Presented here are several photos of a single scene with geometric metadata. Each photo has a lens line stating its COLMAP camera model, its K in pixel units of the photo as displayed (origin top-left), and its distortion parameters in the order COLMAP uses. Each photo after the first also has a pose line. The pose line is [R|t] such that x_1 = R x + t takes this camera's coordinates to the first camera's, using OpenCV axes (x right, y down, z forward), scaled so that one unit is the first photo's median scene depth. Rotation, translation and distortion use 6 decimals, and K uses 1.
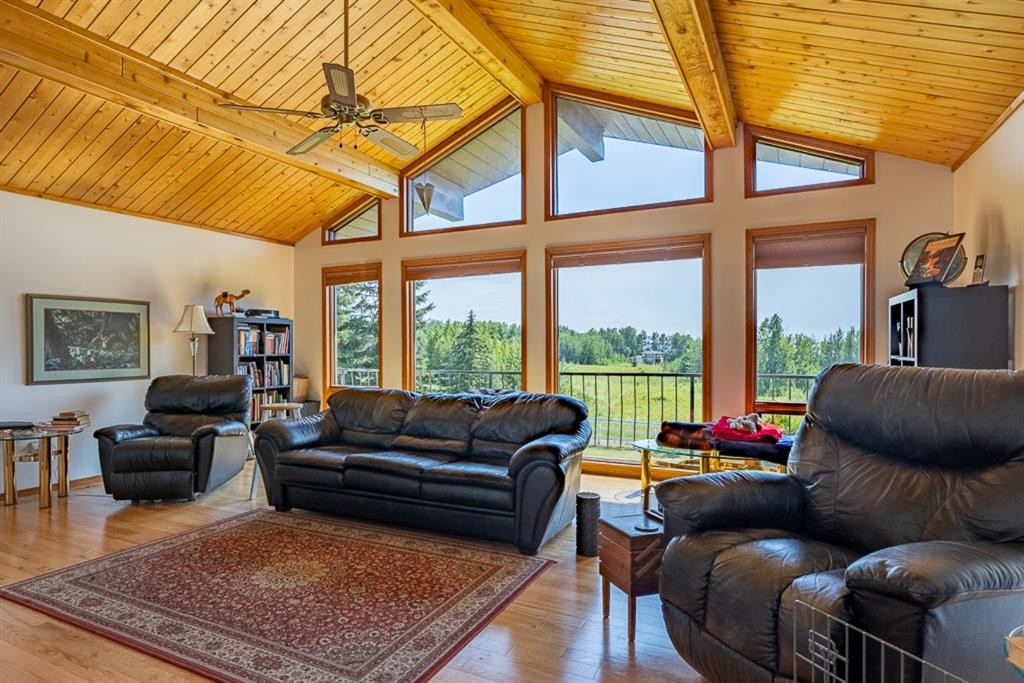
lens RADIAL K [[551.1, 0, 513.2], [0, 551.1, 345.2], [0, 0, 1]] dist [0.003080, -0.001345]
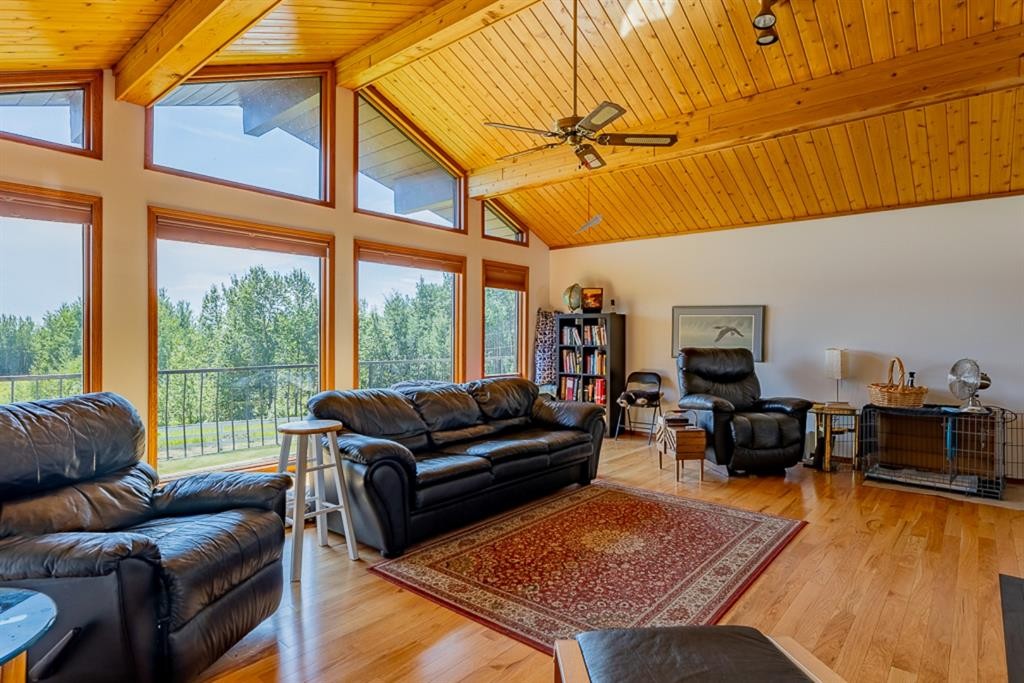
lens RADIAL K [[551.1, 0, 512.2], [0, 551.1, 343.2], [0, 0, 1]] dist [0.003080, -0.001345]
pose [[0.230273, 0.000056, 0.973126, -1.457081], [-0.019989, 0.999789, 0.004673, 0.011958], [-0.972921, -0.020528, 0.230226, 0.901265]]
